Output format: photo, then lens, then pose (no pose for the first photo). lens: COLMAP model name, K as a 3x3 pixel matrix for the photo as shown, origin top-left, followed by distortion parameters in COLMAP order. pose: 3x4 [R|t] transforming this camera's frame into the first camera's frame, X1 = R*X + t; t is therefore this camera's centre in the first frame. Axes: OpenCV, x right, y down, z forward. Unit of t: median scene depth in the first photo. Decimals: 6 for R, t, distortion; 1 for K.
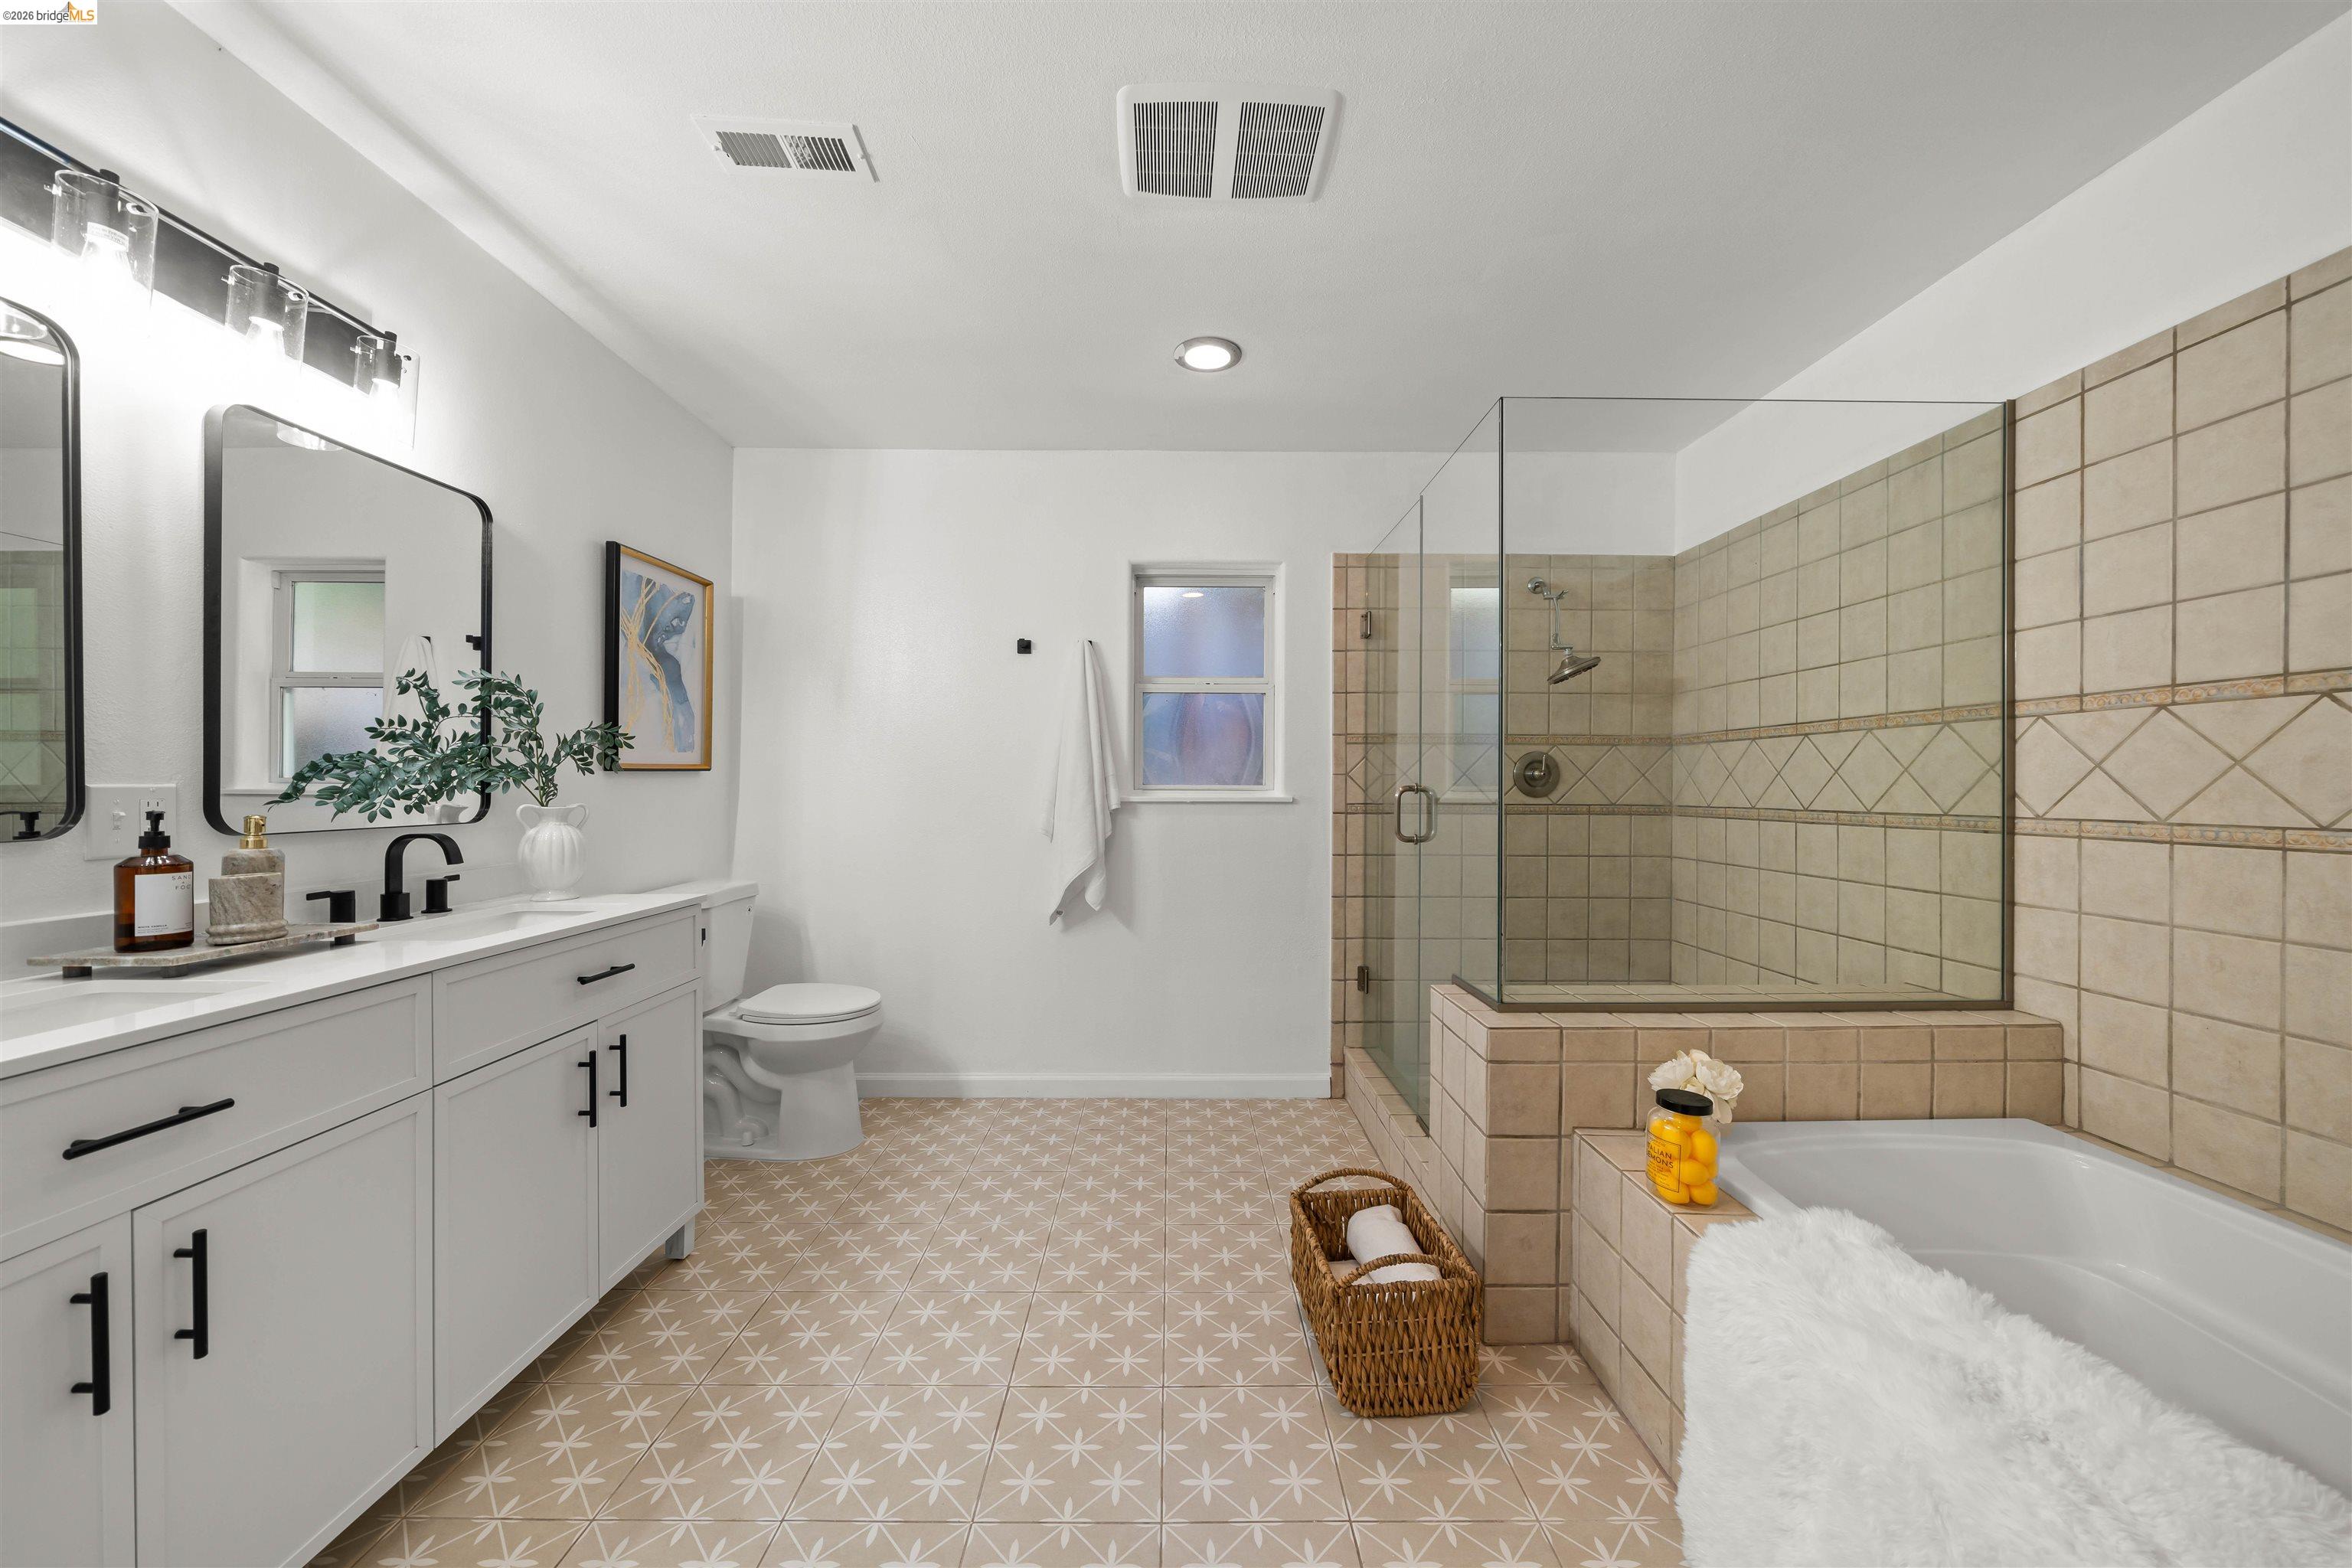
lens RADIAL K [[828.6, 0, 1176.0], [0, 828.6, 784.0], [0, 0, 1]] dist [-0.004728, 0.000105]
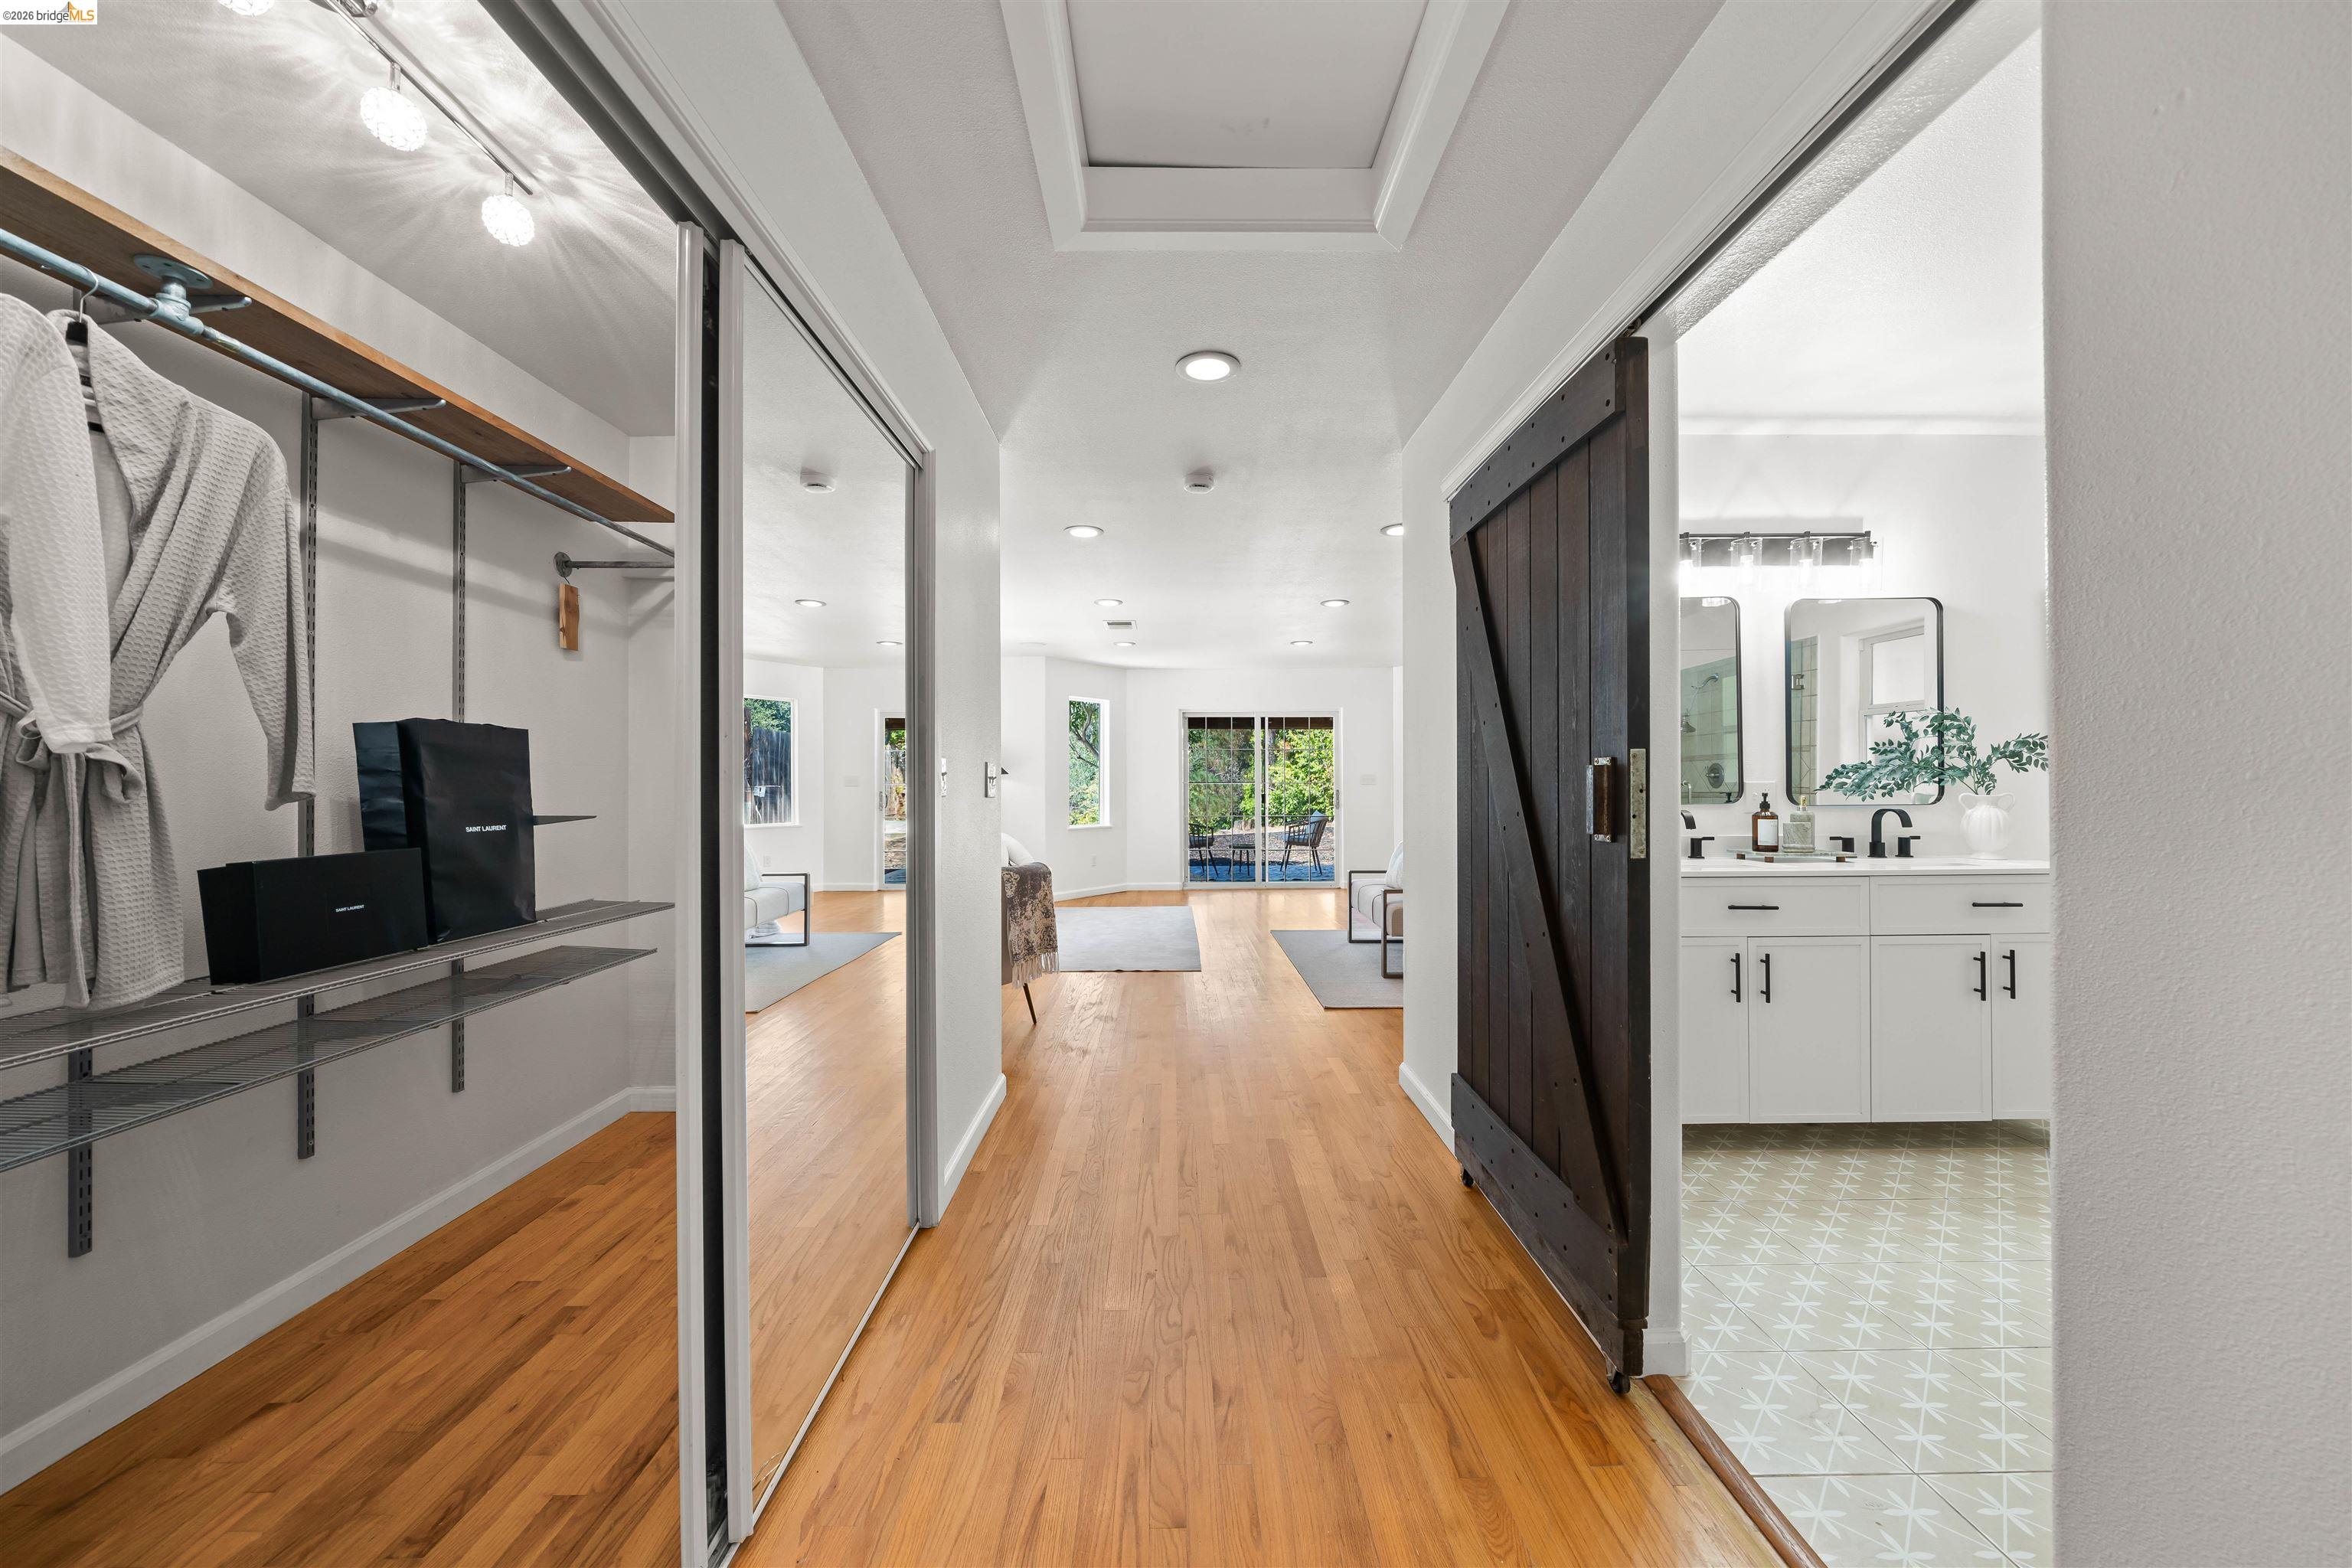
lens RADIAL K [[828.6, 0, 1176.0], [0, 828.6, 784.0], [0, 0, 1]] dist [-0.004728, 0.000105]
pose [[-0.004933, -0.000959, -0.999987, 0.850739], [0.008386, 0.999964, -0.001000, -0.002996], [0.999953, -0.008391, -0.004925, -0.505263]]
